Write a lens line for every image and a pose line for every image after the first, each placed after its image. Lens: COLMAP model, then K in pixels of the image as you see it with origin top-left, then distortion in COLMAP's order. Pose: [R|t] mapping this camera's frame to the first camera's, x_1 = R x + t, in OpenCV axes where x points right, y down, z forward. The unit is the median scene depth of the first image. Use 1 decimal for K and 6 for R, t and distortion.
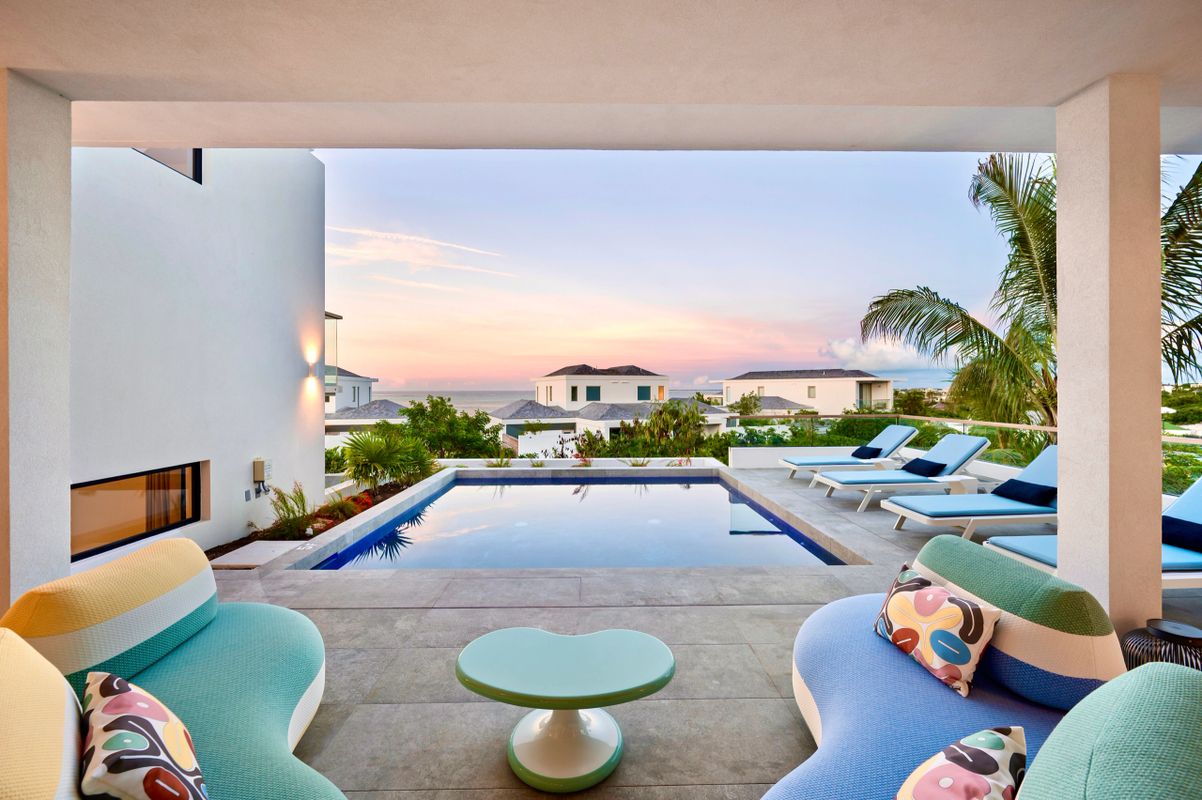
lens RADIAL K [[473.2, 0, 605.4], [0, 473.2, 391.9], [0, 0, 1]] dist [-0.002628, 0.000237]
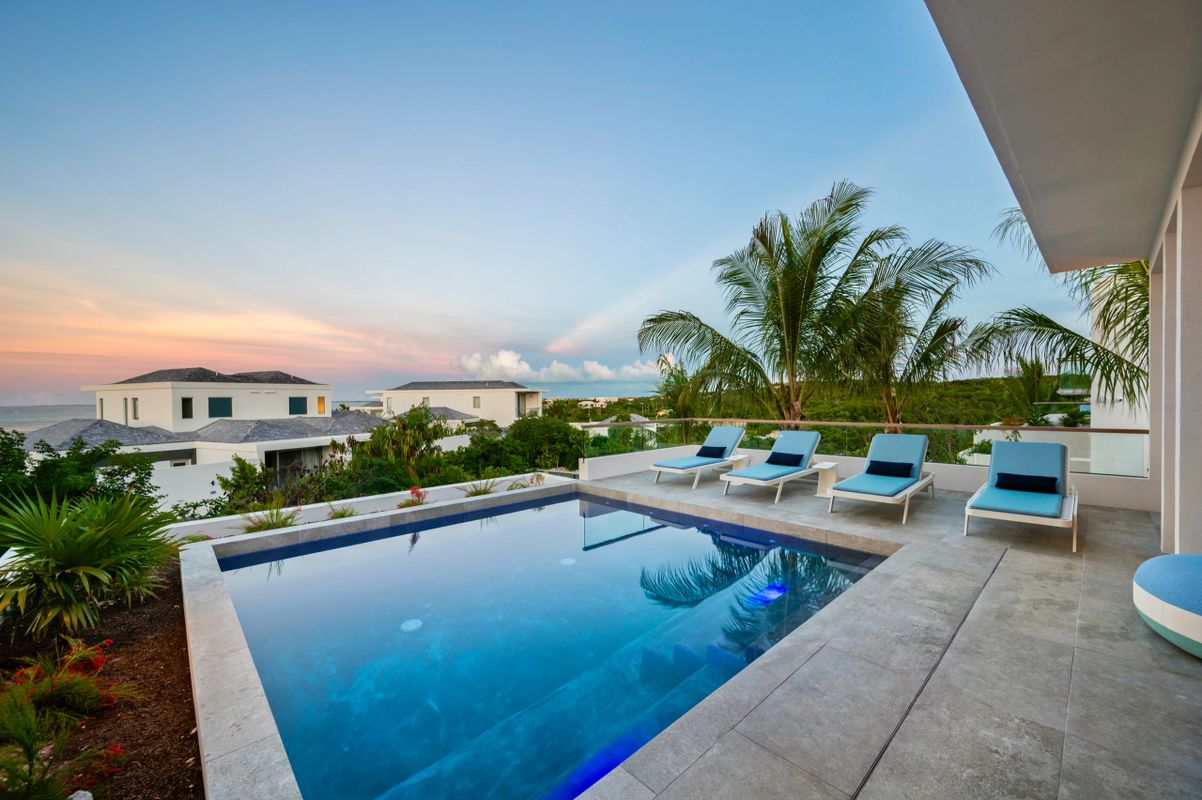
lens RADIAL K [[473.2, 0, 598.2], [0, 473.2, 394.4], [0, 0, 1]] dist [-0.002628, 0.000237]
pose [[0.748097, -0.001029, 0.663589, -0.232772], [0.013169, 0.999825, -0.013297, 0.002557], [-0.663459, 0.018686, 0.747979, 0.197207]]
